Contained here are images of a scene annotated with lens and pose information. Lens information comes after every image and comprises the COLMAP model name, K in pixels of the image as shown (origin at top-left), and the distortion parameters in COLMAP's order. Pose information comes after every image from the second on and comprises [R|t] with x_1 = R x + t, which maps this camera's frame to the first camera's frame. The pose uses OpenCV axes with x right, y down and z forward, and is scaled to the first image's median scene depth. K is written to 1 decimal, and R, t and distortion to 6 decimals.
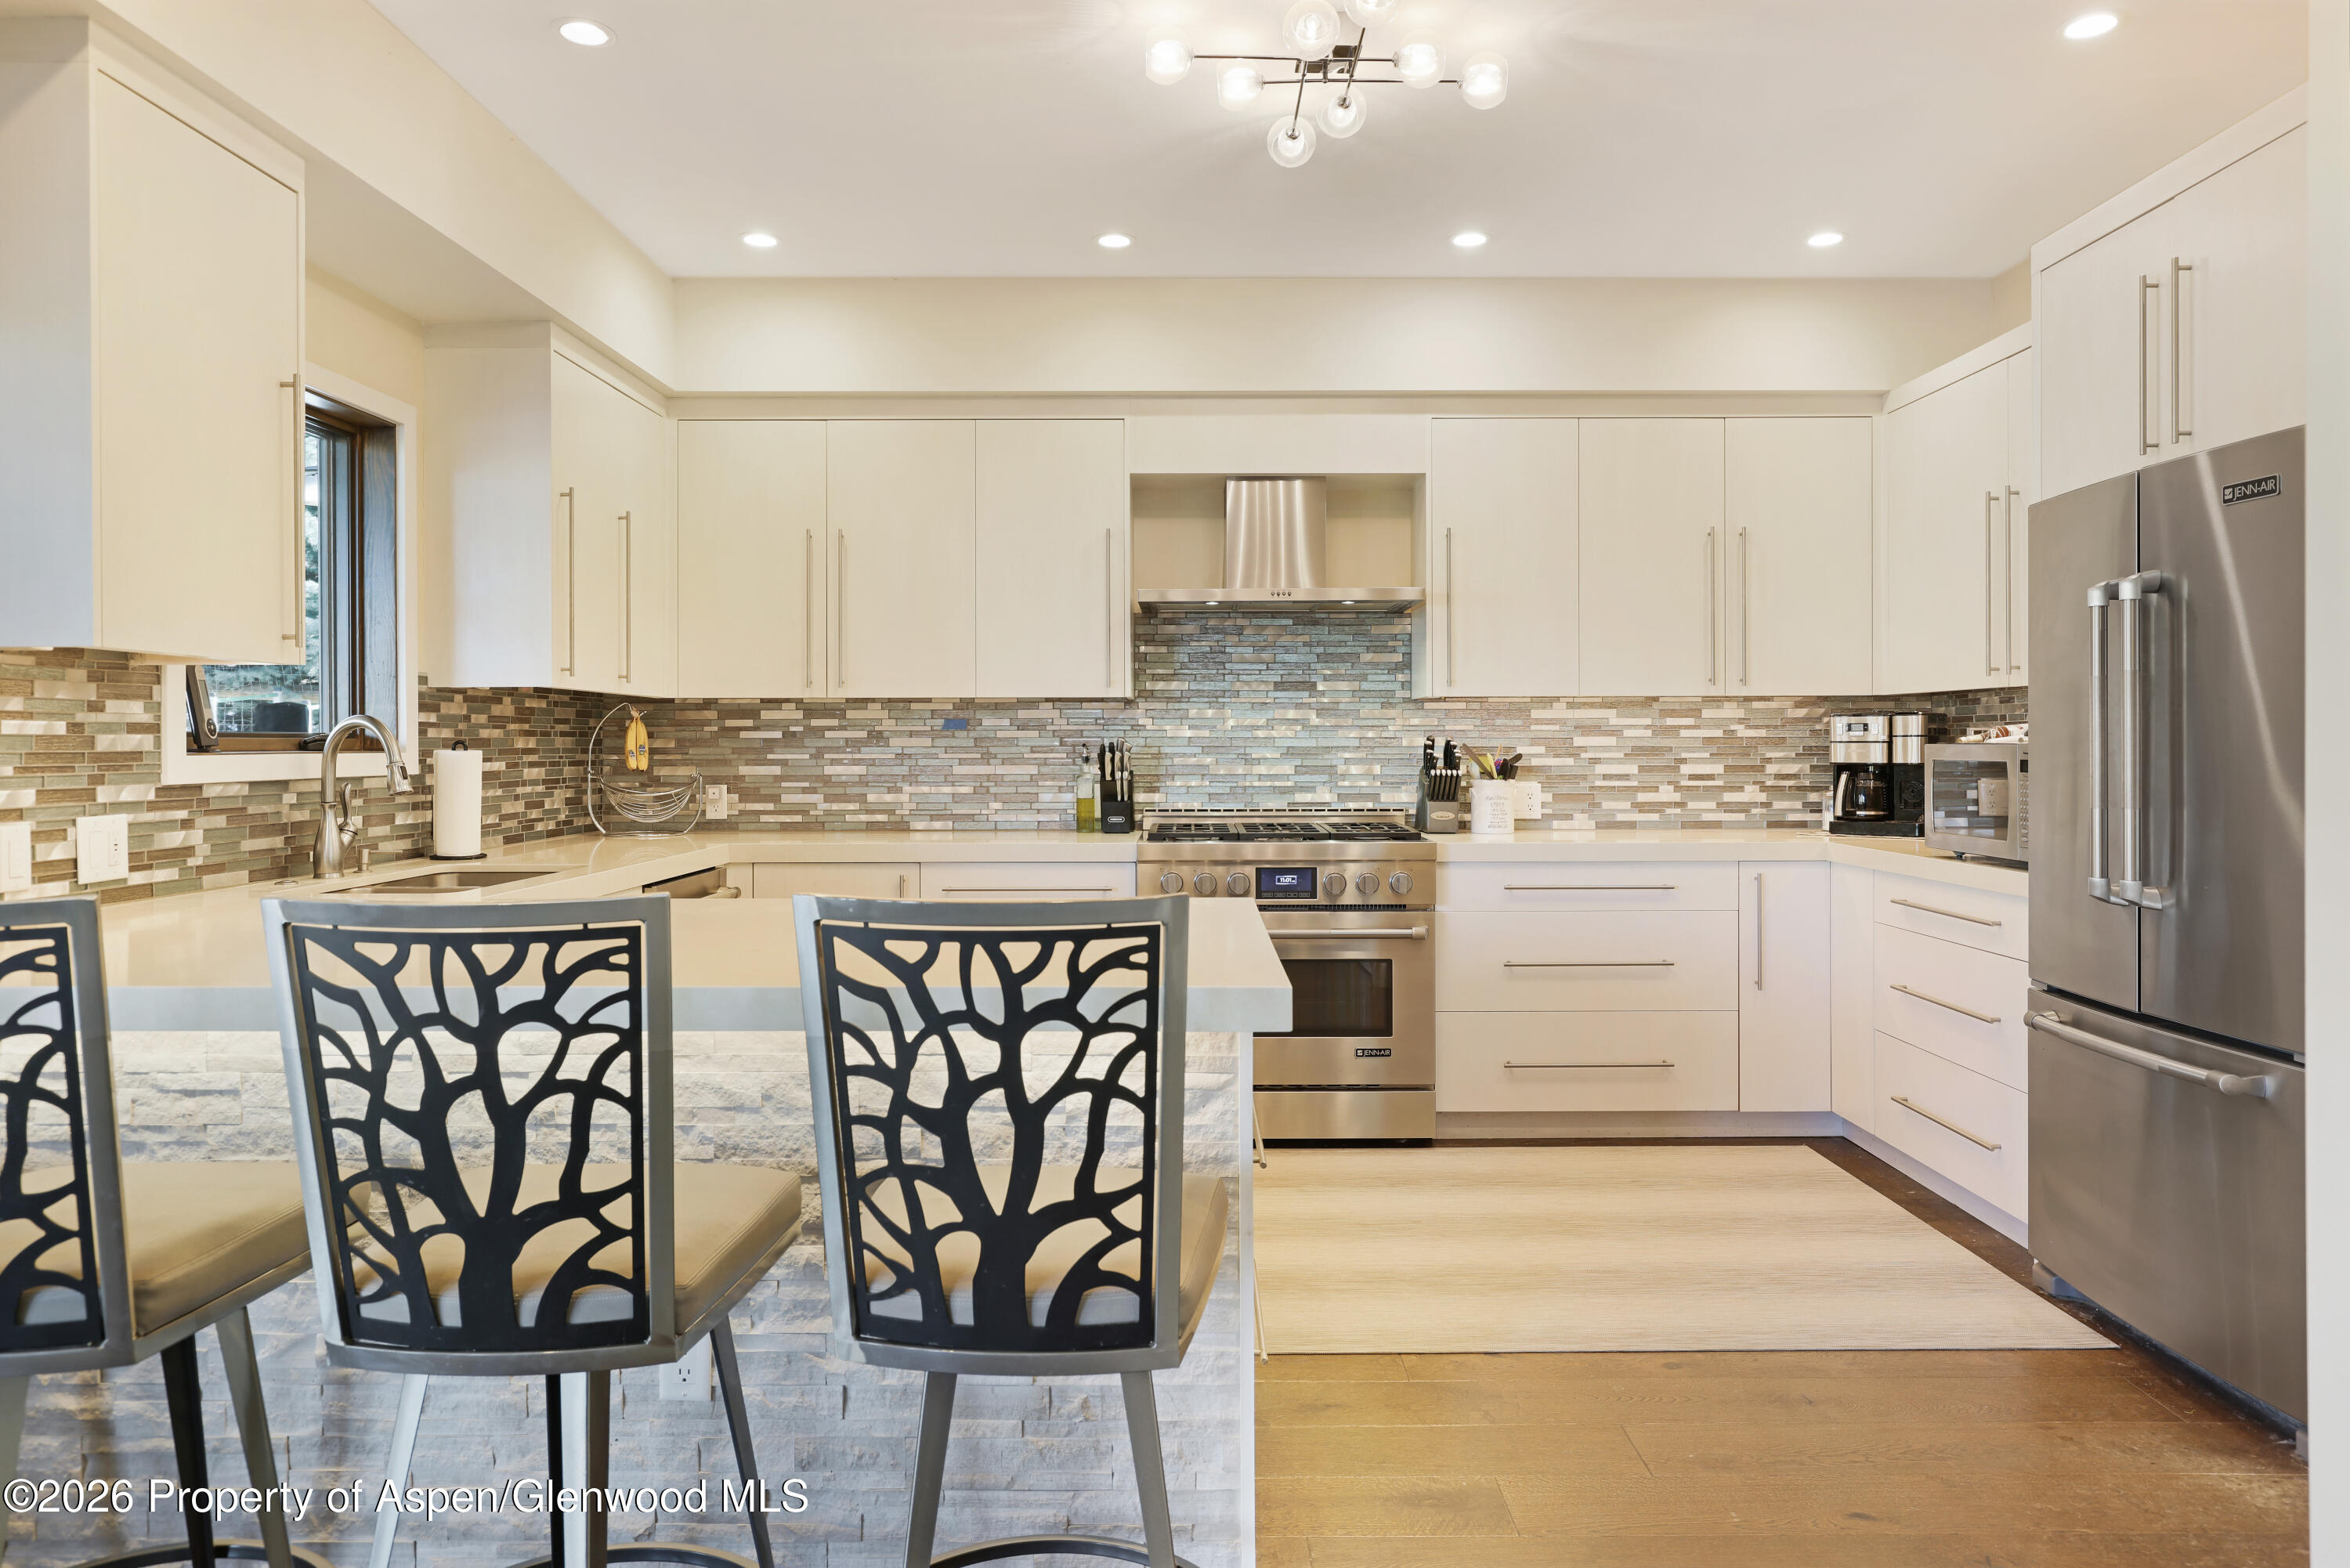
lens RADIAL K [[1497.9, 0, 1180.0], [0, 1497.9, 777.5], [0, 0, 1]] dist [-0.004879, 0.000164]
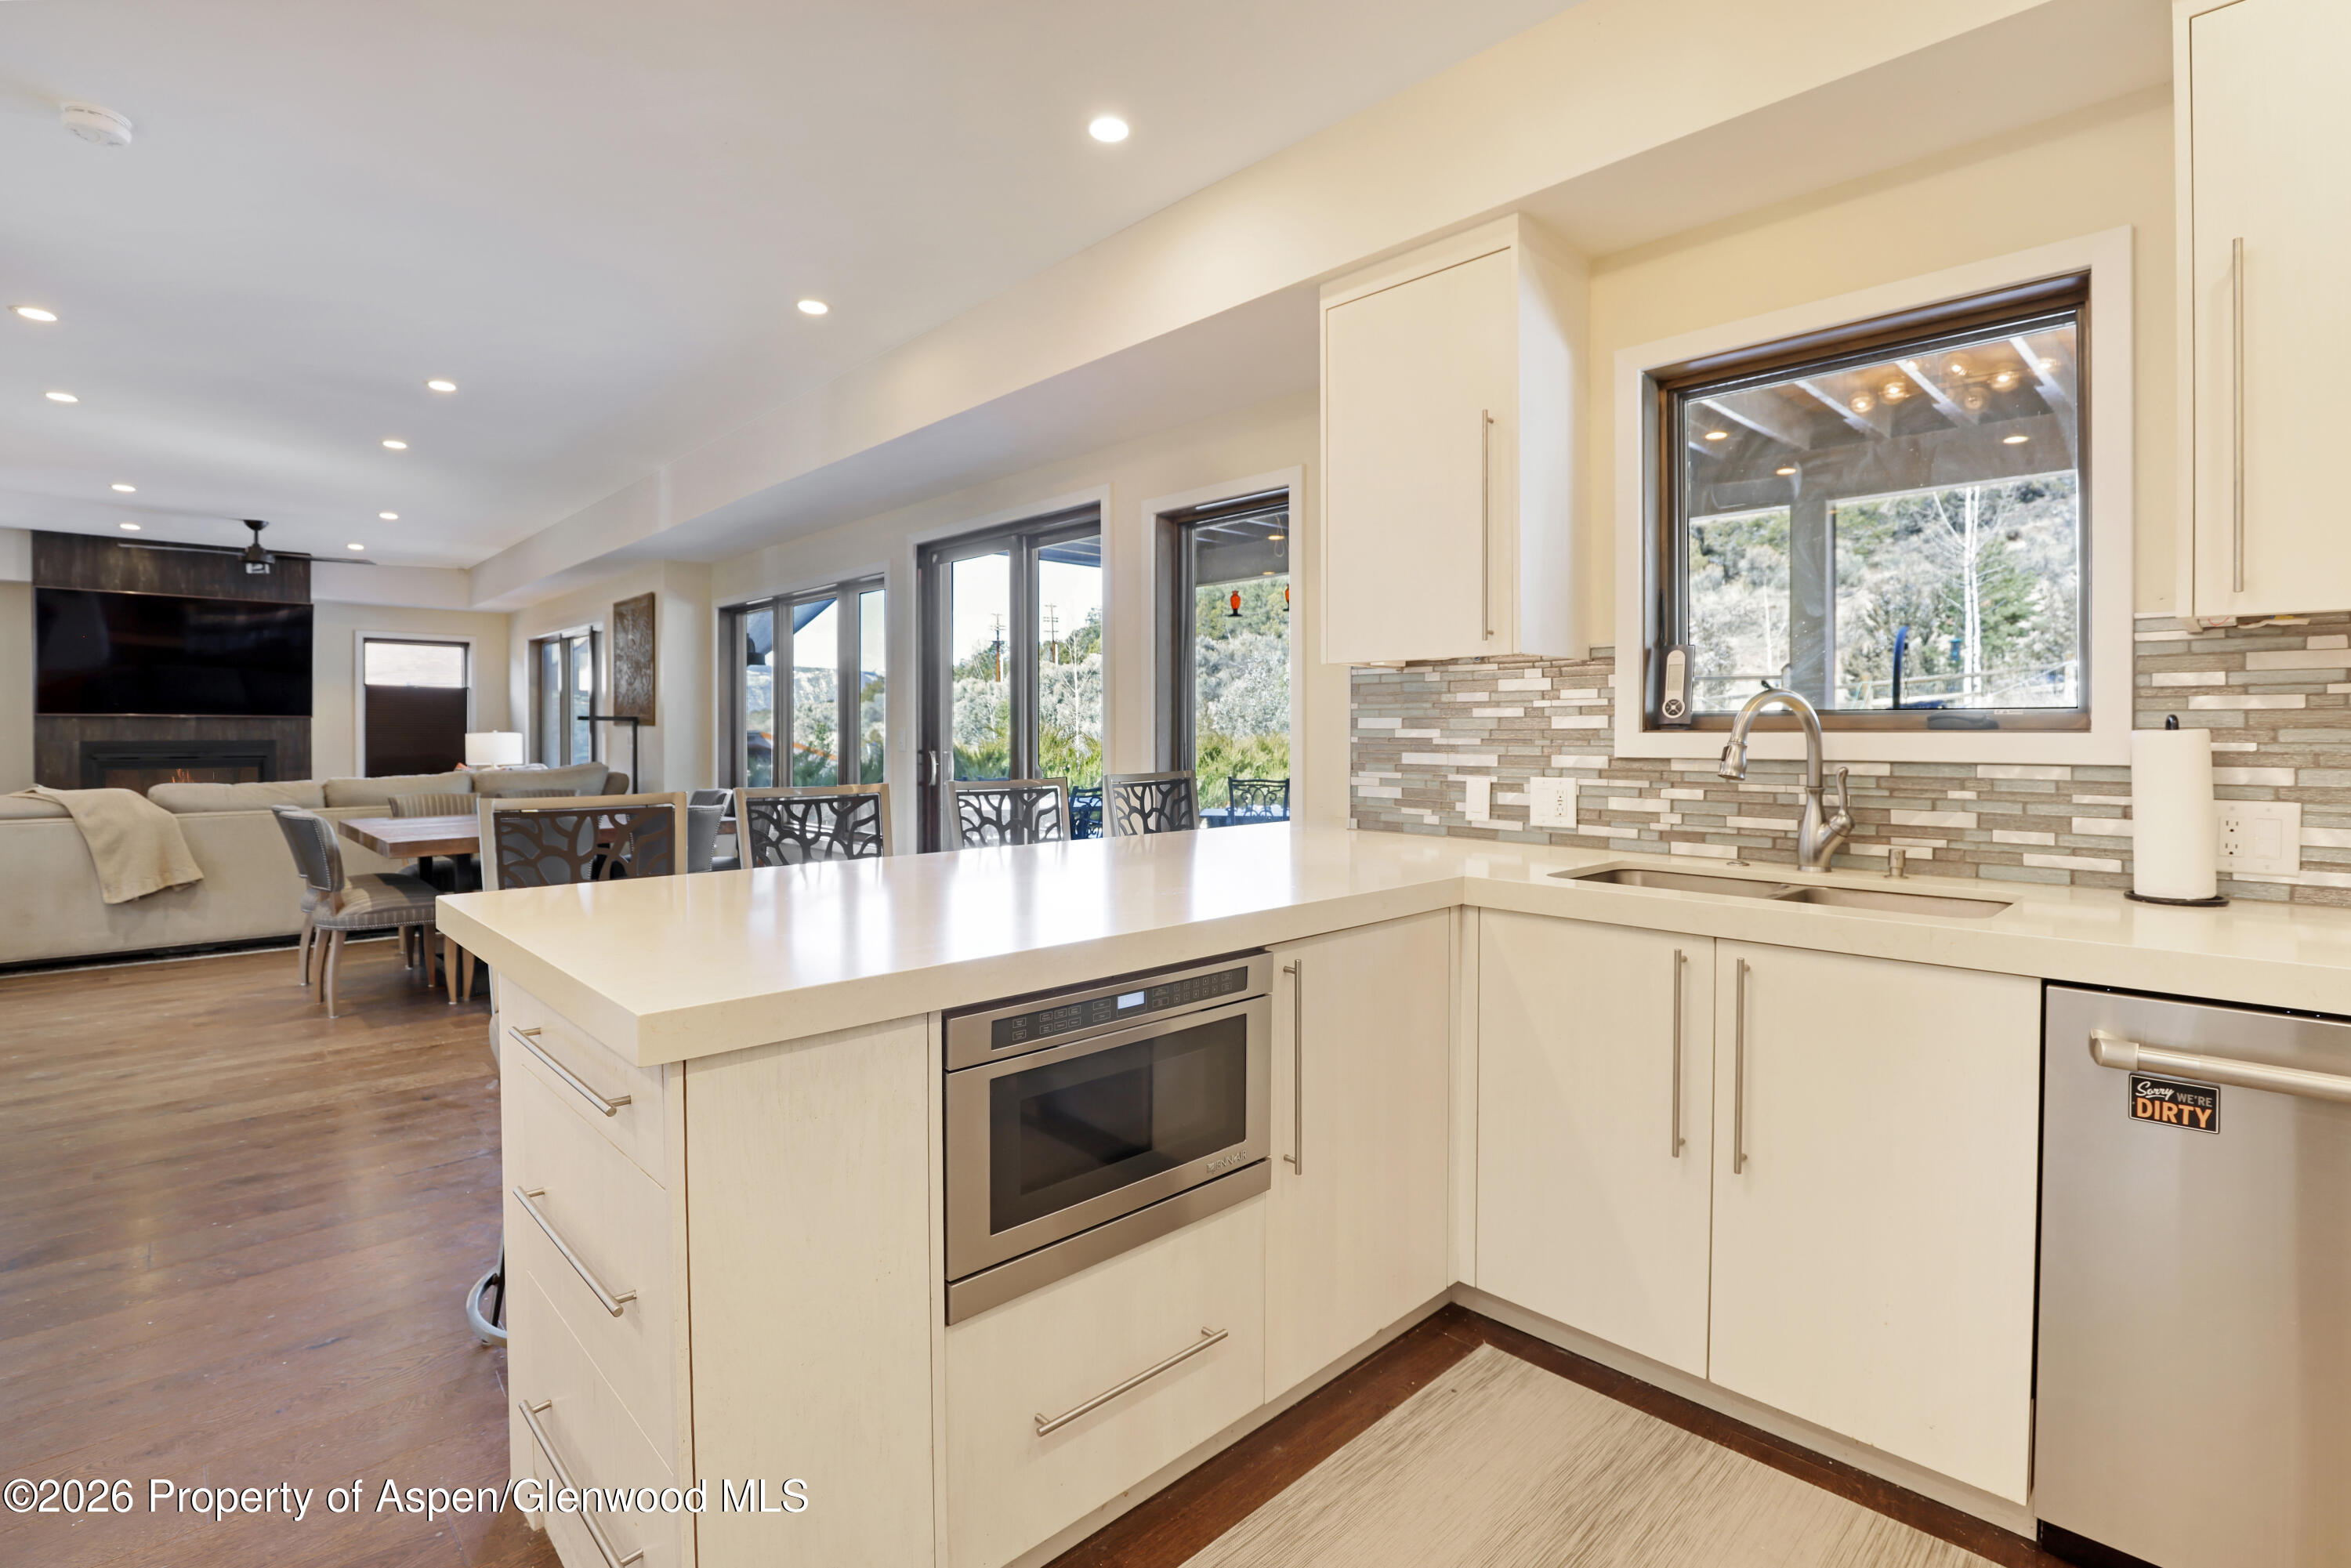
lens RADIAL K [[1115.2, 0, 1186.6], [0, 1115.2, 741.3], [0, 0, 1]] dist [-0.001629, -0.000450]
pose [[-0.710914, 0.010322, -0.703204, 0.115022], [-0.012977, 0.999530, 0.027790, -0.016798], [0.703160, 0.028882, -0.710445, 0.838204]]
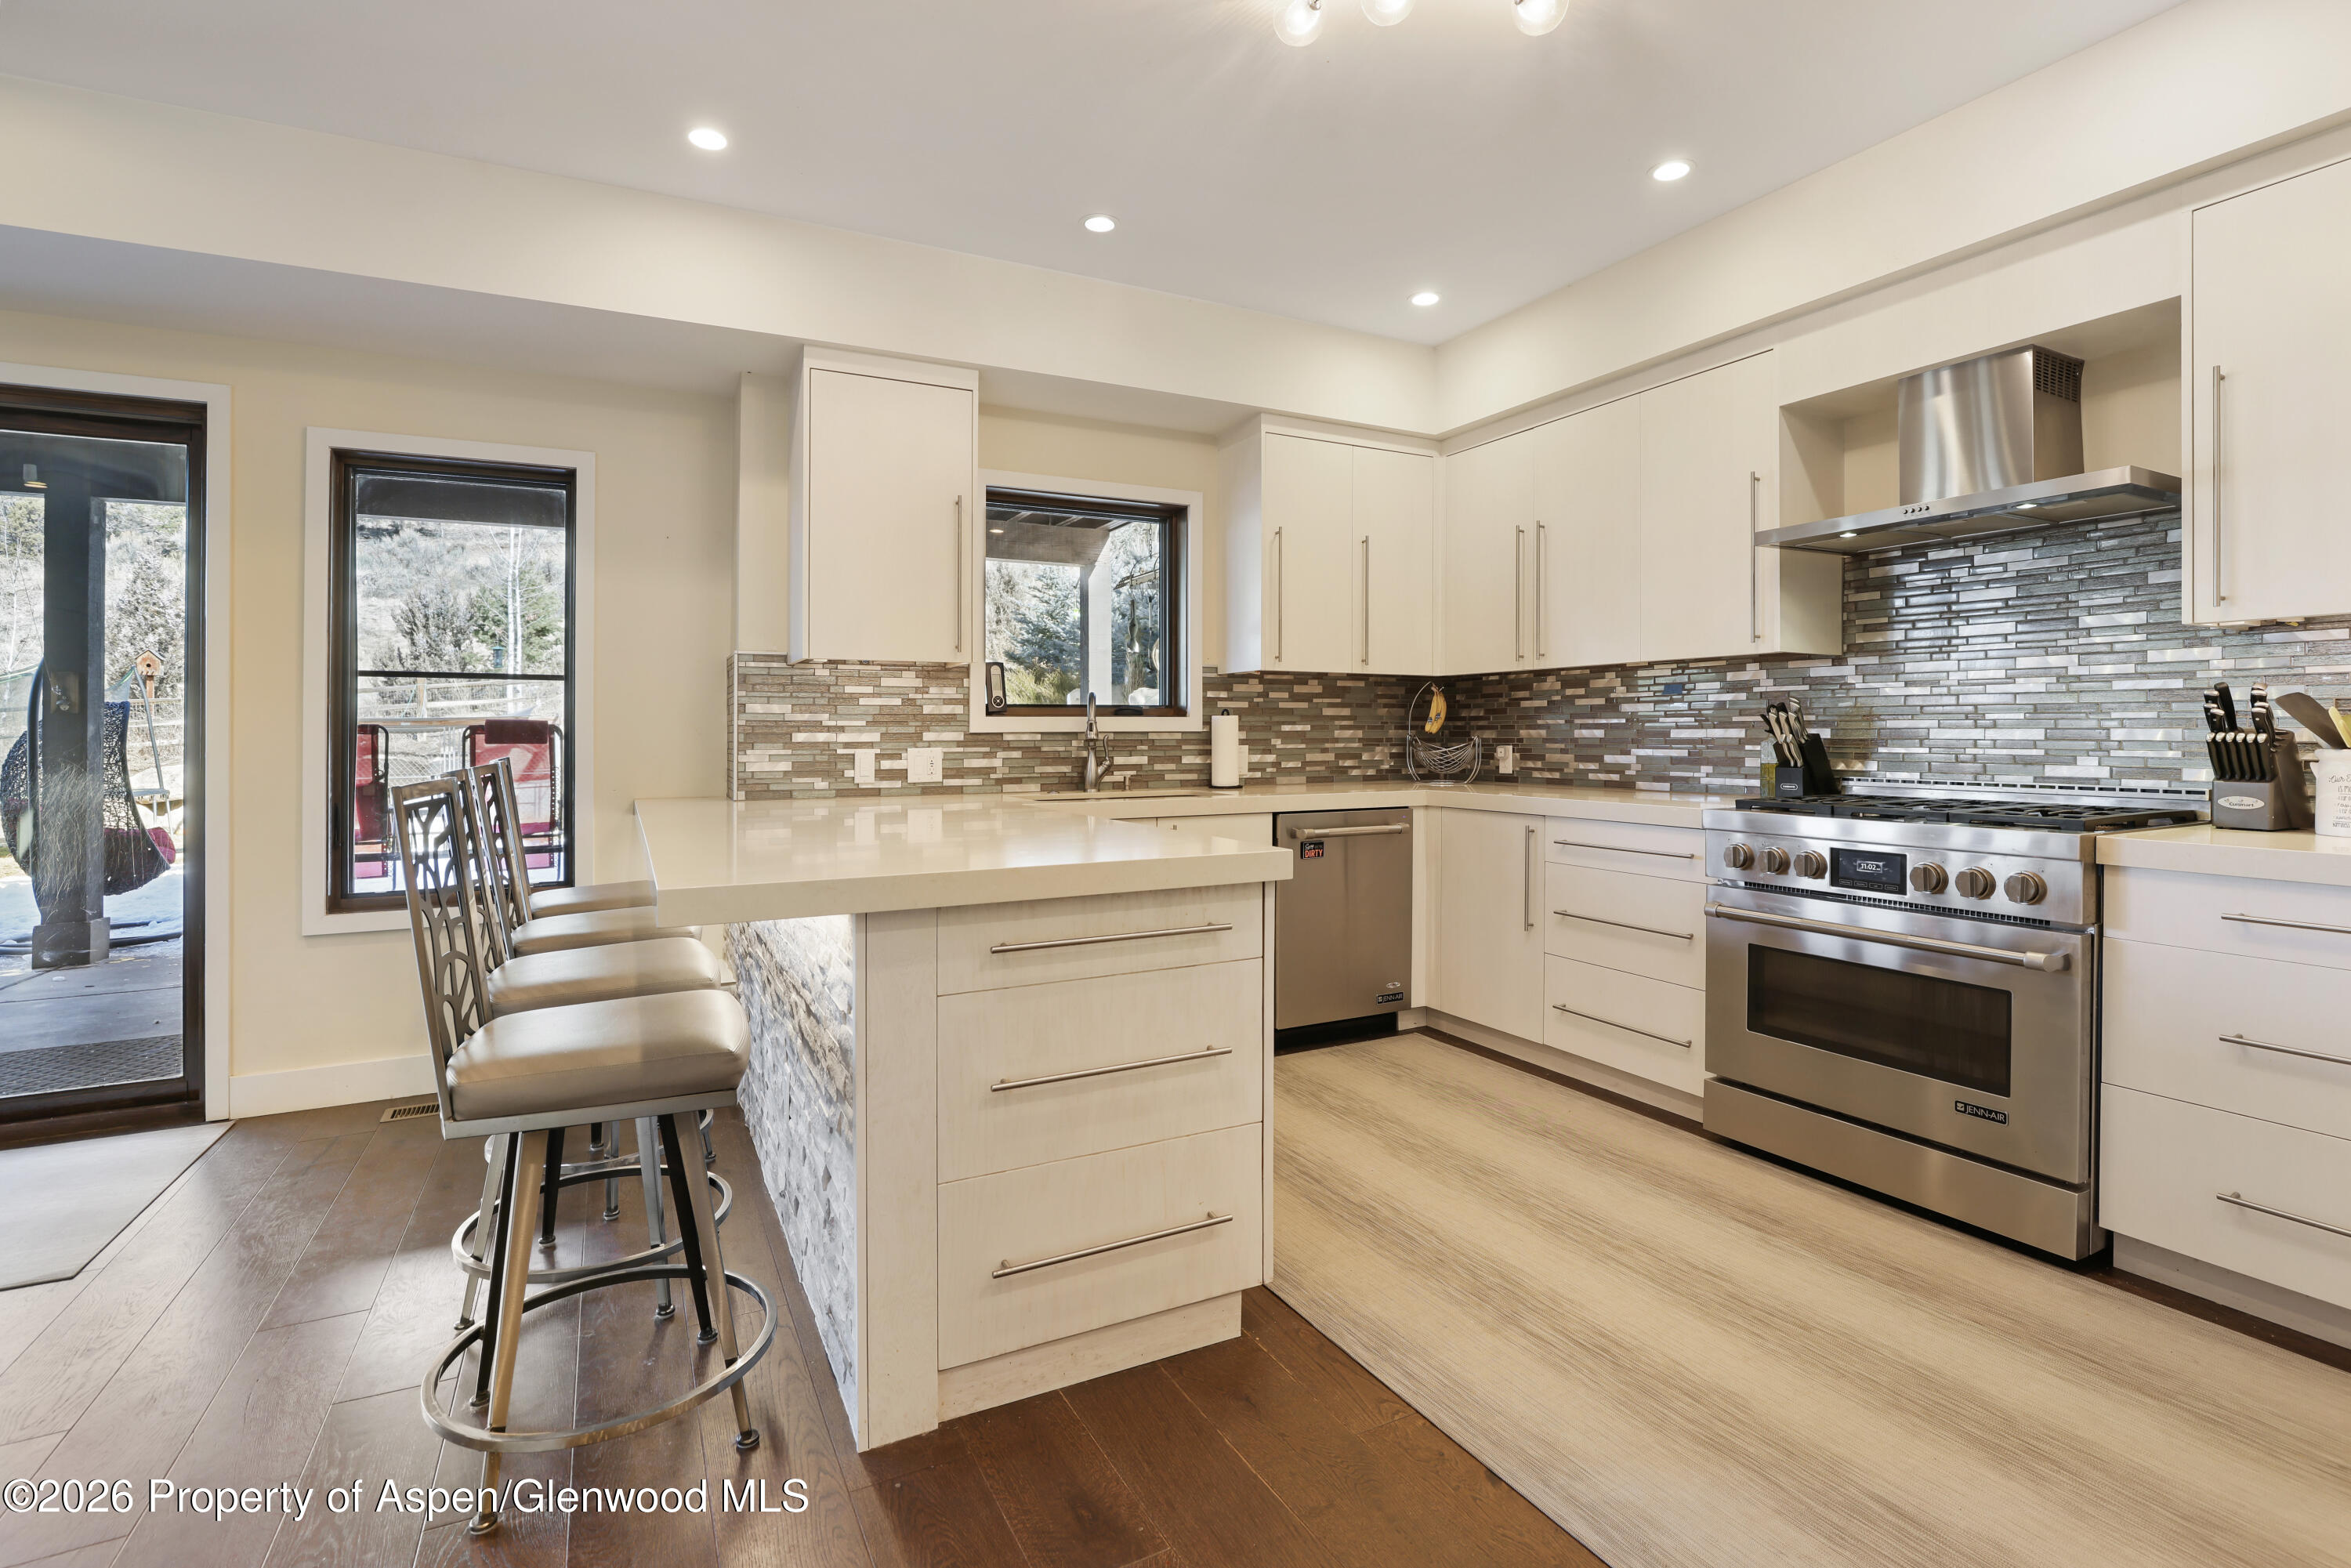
lens RADIAL K [[1115.2, 0, 1186.6], [0, 1115.2, 741.3], [0, 0, 1]] dist [-0.001629, -0.000450]
pose [[0.472058, 0.008263, -0.881529, 0.387944], [-0.017488, 0.999847, 0.000007, 0.006540], [0.881394, 0.015413, 0.472130, 0.356026]]
